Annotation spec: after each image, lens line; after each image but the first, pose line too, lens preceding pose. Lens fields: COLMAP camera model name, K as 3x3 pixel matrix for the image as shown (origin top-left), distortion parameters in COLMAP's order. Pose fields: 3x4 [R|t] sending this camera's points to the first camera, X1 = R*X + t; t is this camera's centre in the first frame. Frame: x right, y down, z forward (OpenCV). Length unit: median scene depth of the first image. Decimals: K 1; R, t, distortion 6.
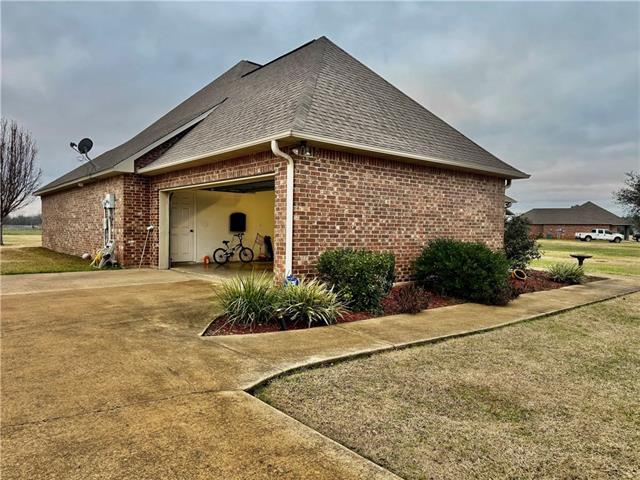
lens RADIAL K [[451.7, 0, 320.0], [0, 451.7, 240.0], [0, 0, 1]] dist [0.003621, 0.000438]
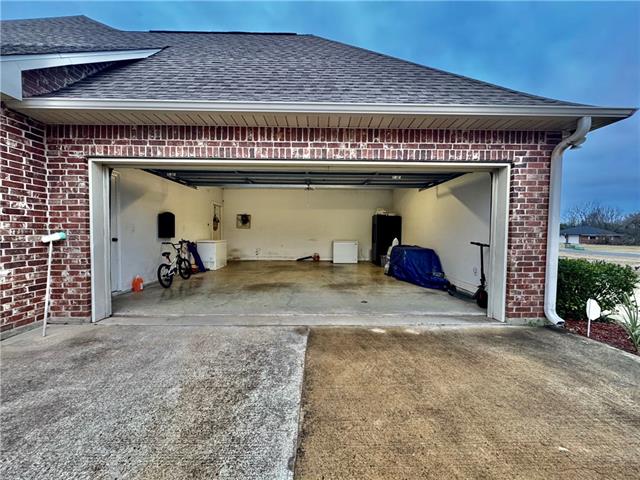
lens RADIAL K [[255.0, 0, 320.0], [0, 255.0, 240.0], [0, 0, 1]] dist [-0.017723, -0.000097]
pose [[0.616738, -0.038924, 0.786205, -0.377667], [0.025567, 0.999240, 0.029415, -0.022953], [-0.786753, 0.001960, 0.617265, 0.583676]]
